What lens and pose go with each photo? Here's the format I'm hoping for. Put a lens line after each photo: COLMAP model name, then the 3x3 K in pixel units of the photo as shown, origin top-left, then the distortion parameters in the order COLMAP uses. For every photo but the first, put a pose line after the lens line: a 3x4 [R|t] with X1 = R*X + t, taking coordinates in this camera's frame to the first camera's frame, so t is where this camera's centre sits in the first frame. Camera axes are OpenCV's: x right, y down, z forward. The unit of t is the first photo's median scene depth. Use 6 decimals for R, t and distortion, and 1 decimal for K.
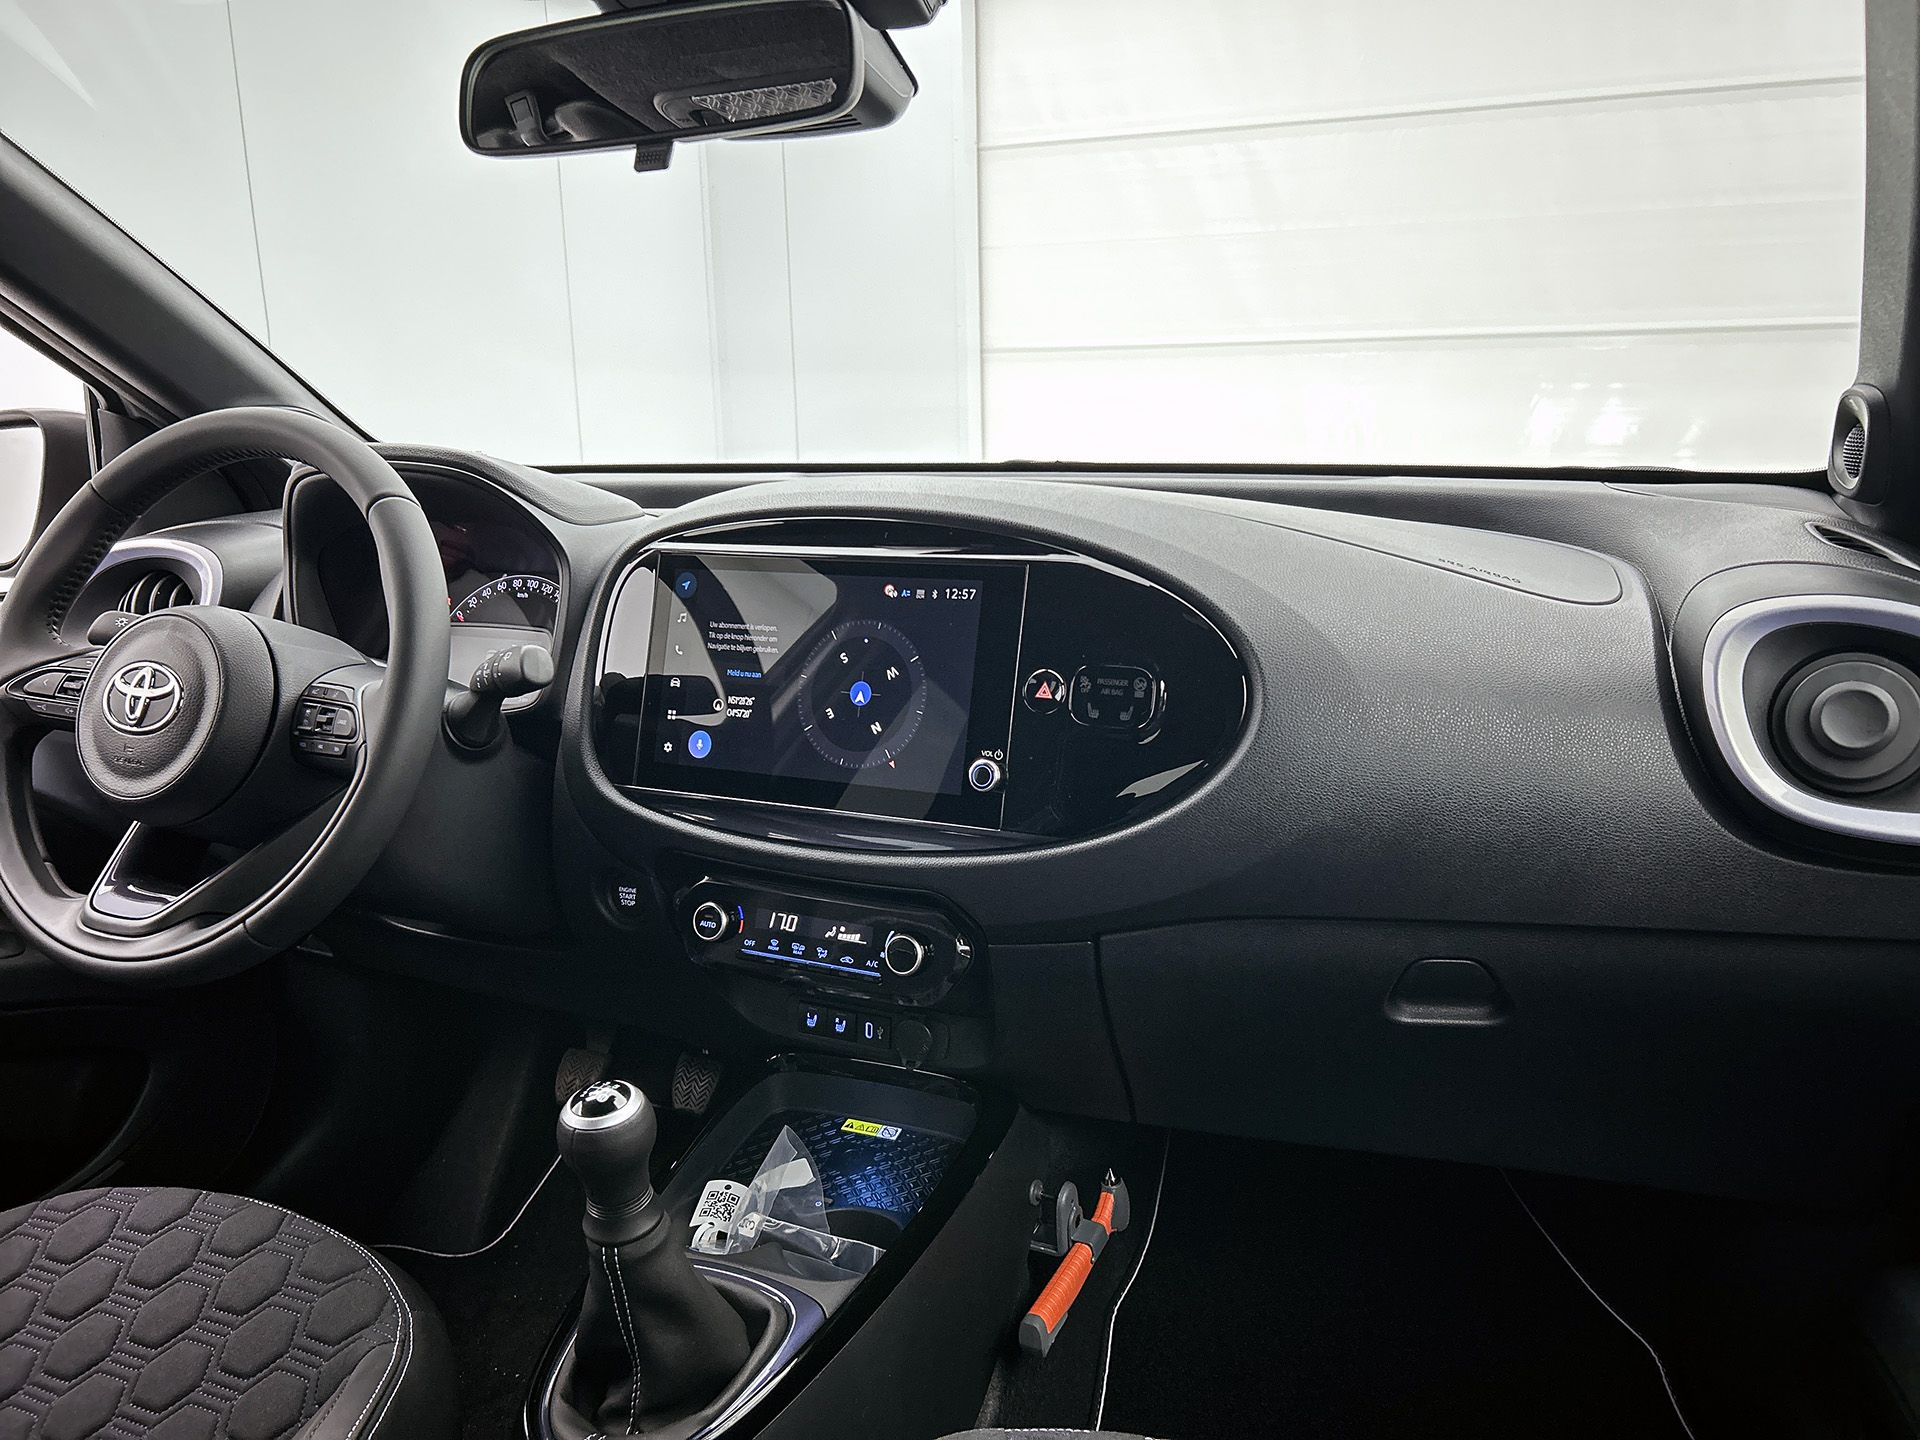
lens RADIAL K [[1445.3, 0, 960.0], [0, 1445.3, 720.0], [0, 0, 1]] dist [0.076137, -0.098098]
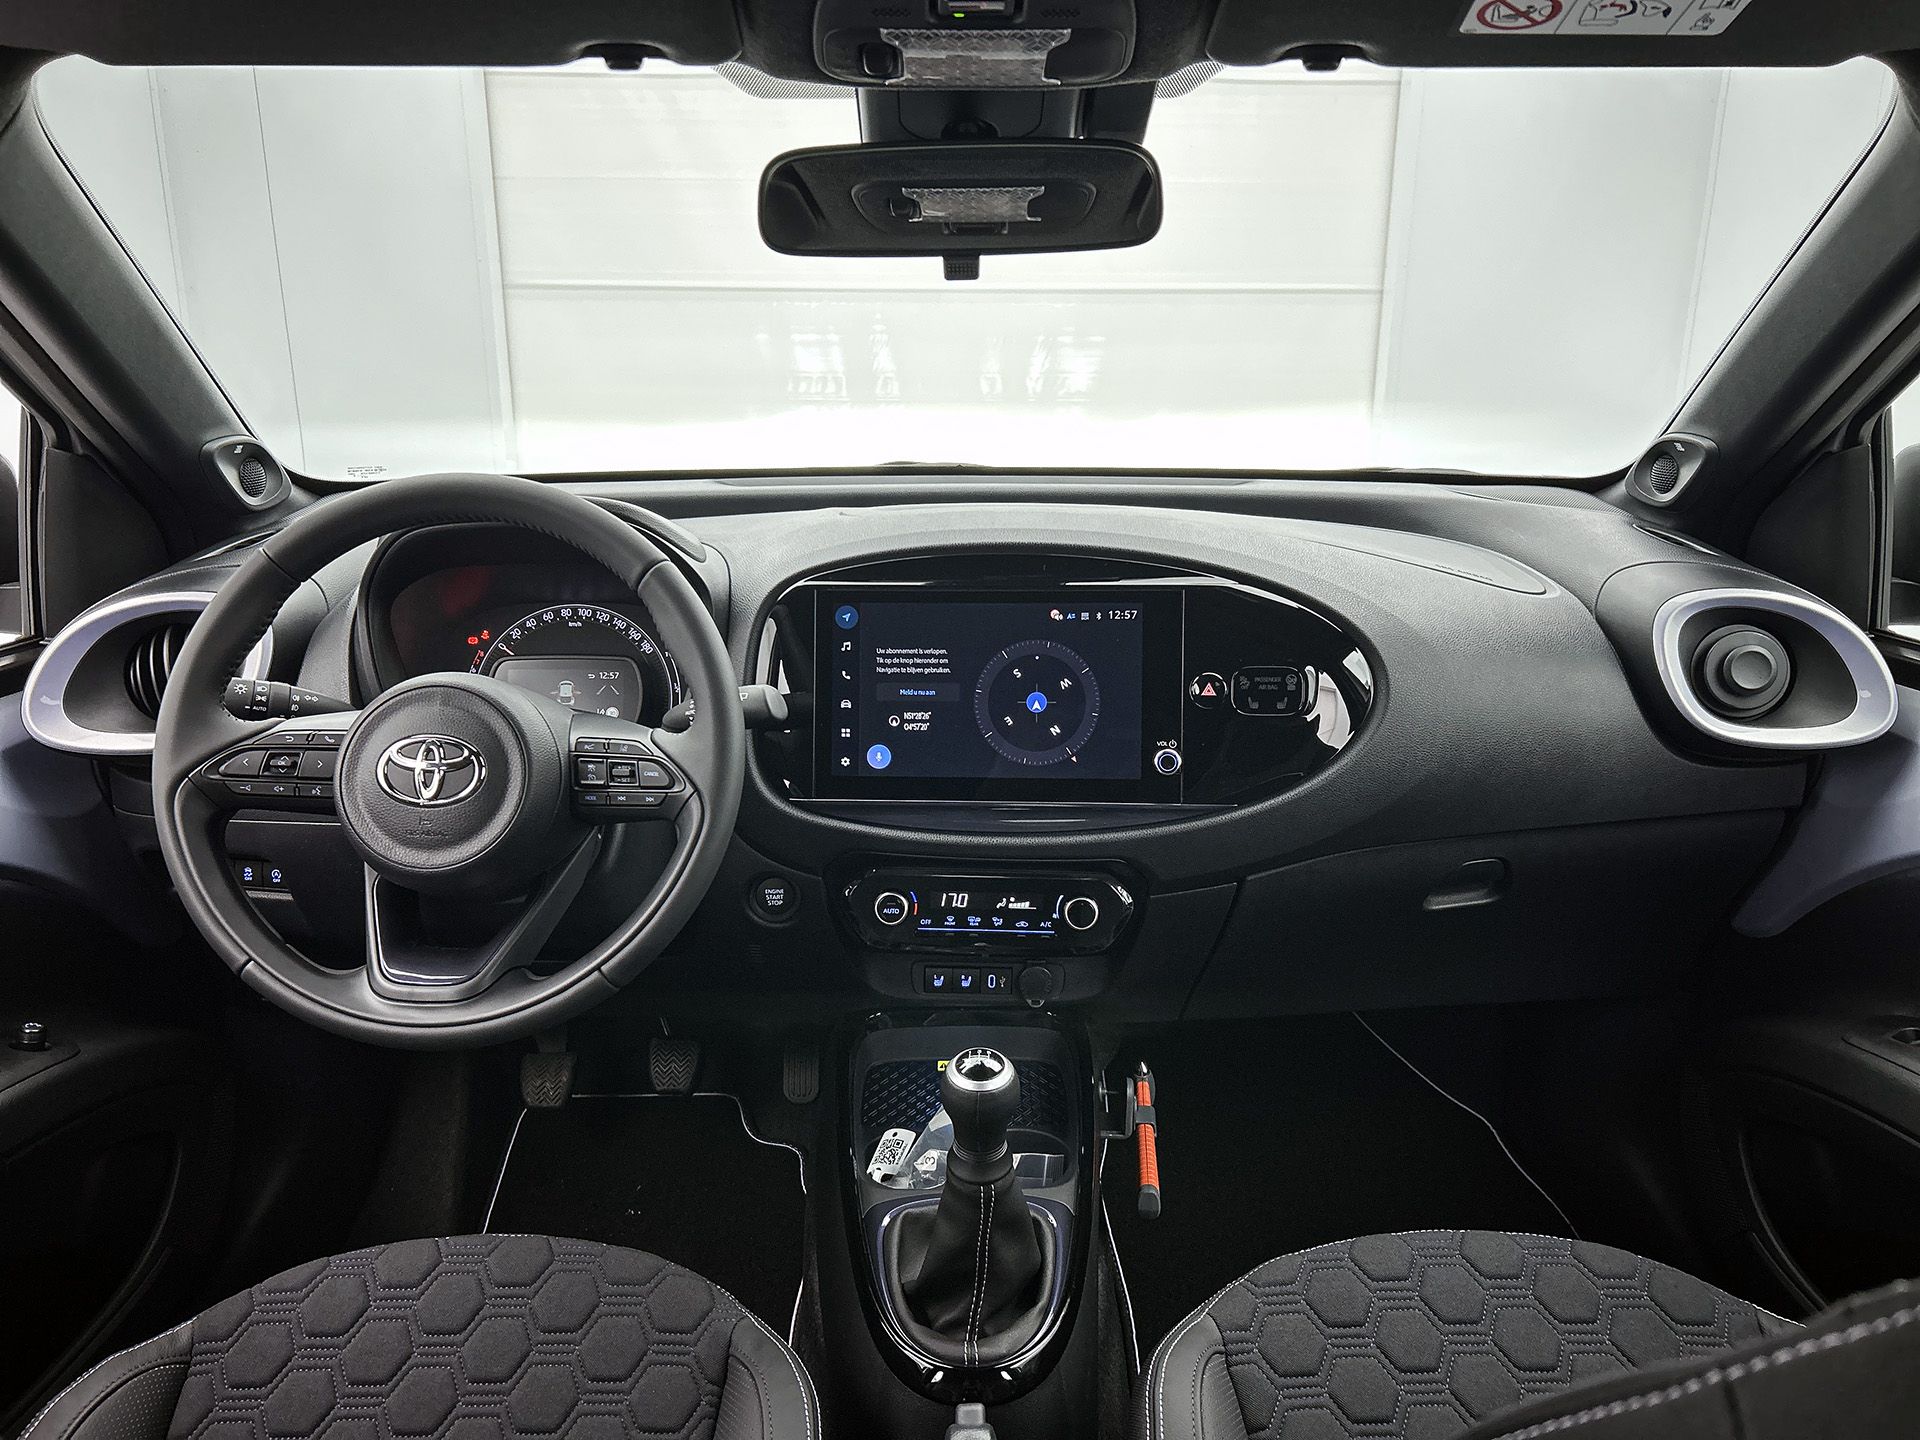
lens RADIAL K [[1435.3, 0, 957.8], [0, 1435.3, 731.3], [0, 0, 1]] dist [0.145991, -0.325340]
pose [[0.921274, -0.096017, 0.376874, -0.555723], [0.072466, 0.994455, 0.076215, -0.086155], [-0.382102, -0.042905, 0.923124, -0.067160]]
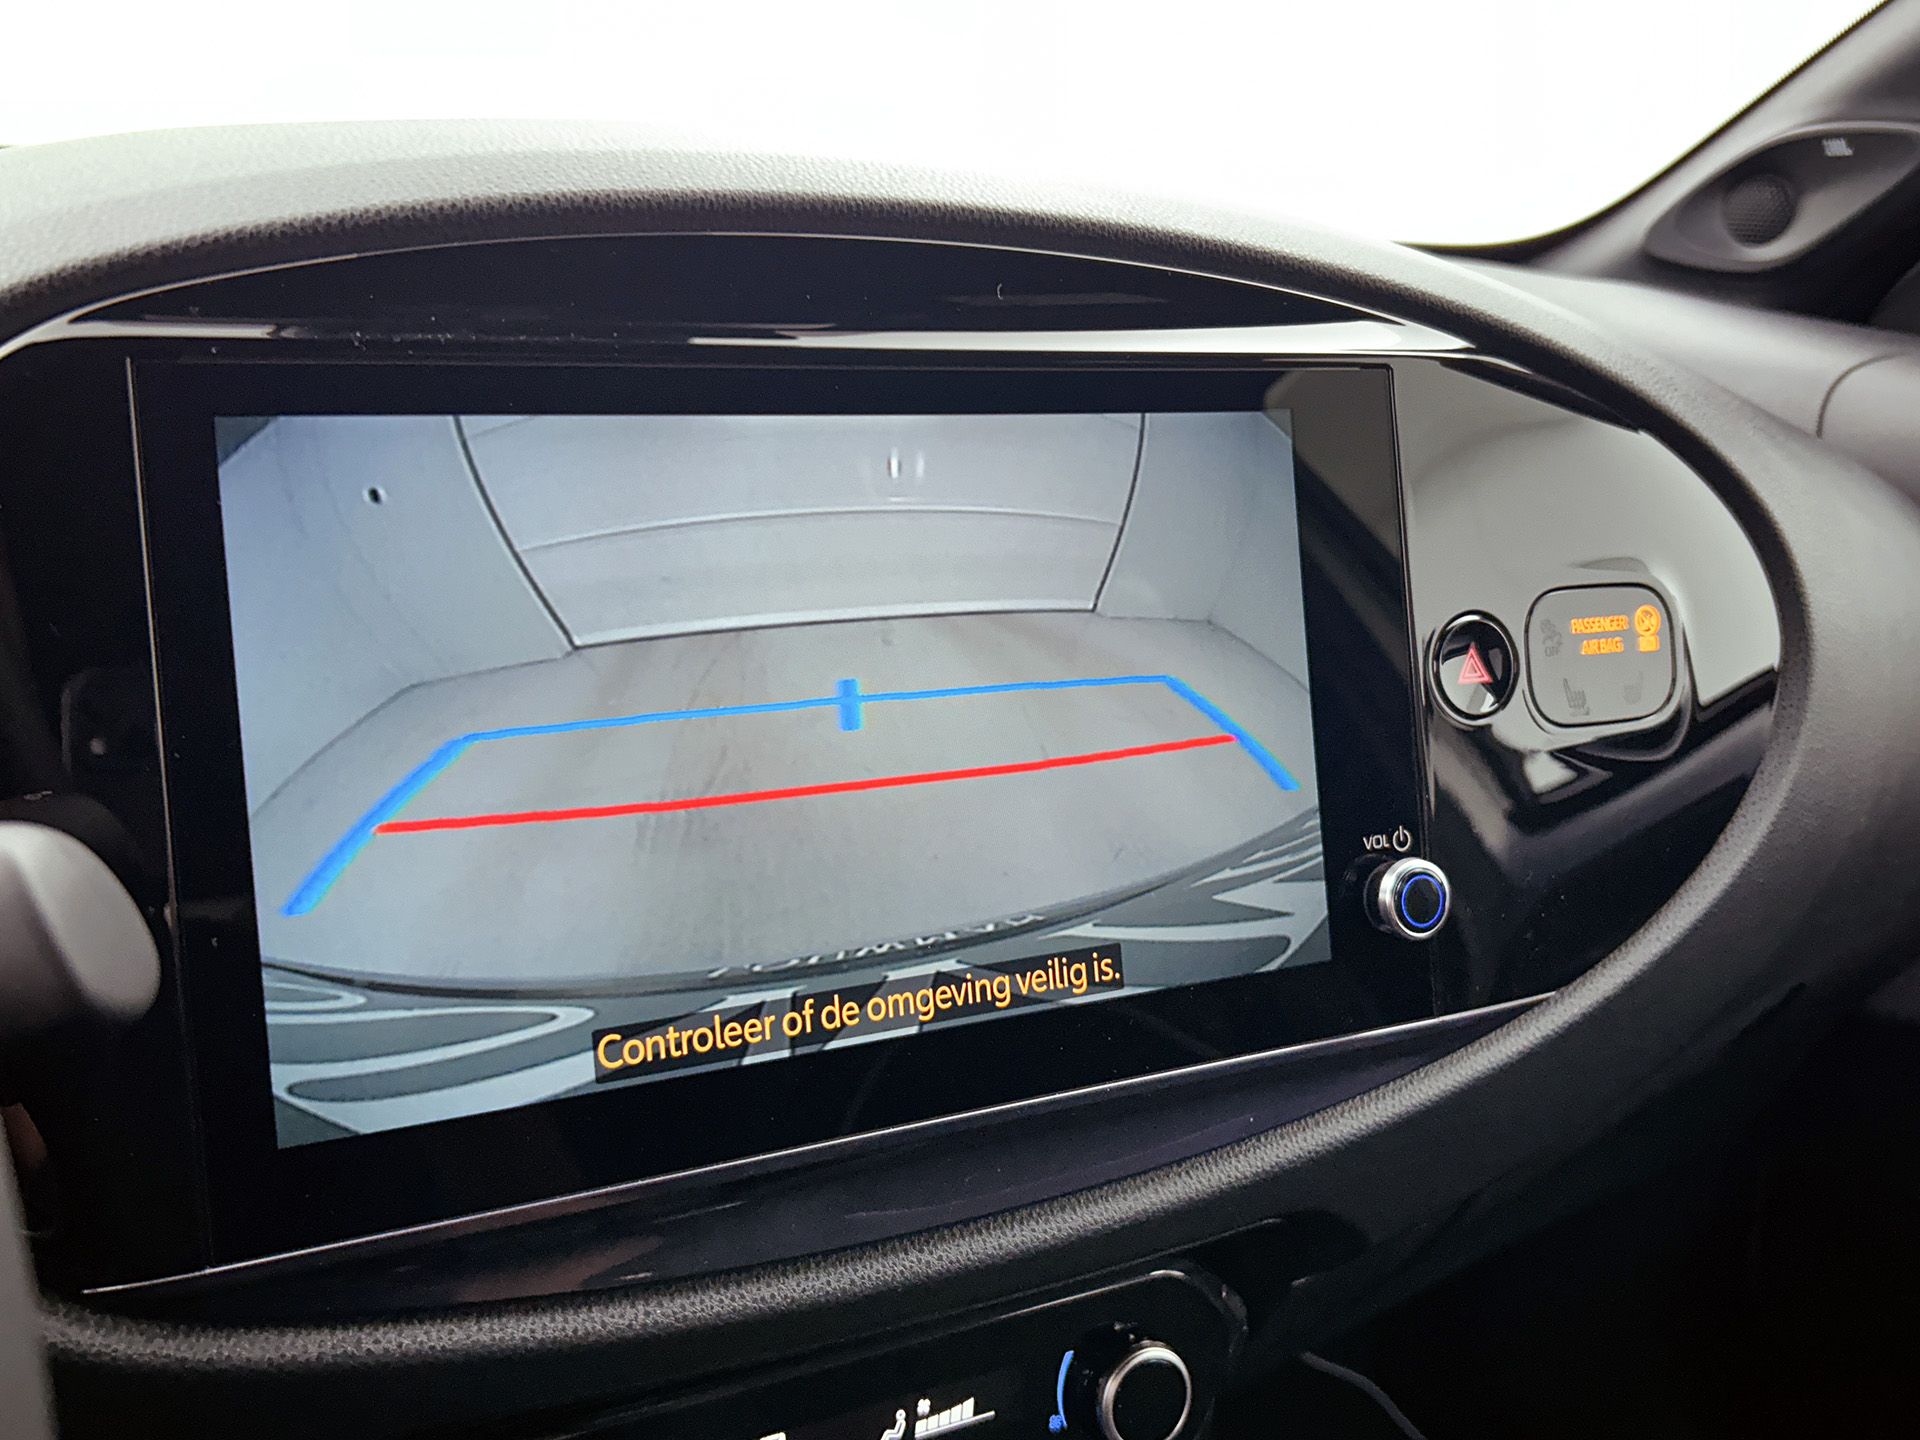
lens RADIAL K [[1729.4, 0, 991.2], [0, 1729.4, 712.9], [0, 0, 1]] dist [0.083754, -0.180674]
pose [[0.587393, -0.170103, 0.791224, -0.385425], [0.112119, 0.985338, 0.128600, -0.079081], [-0.801498, 0.013173, 0.597852, 0.727905]]
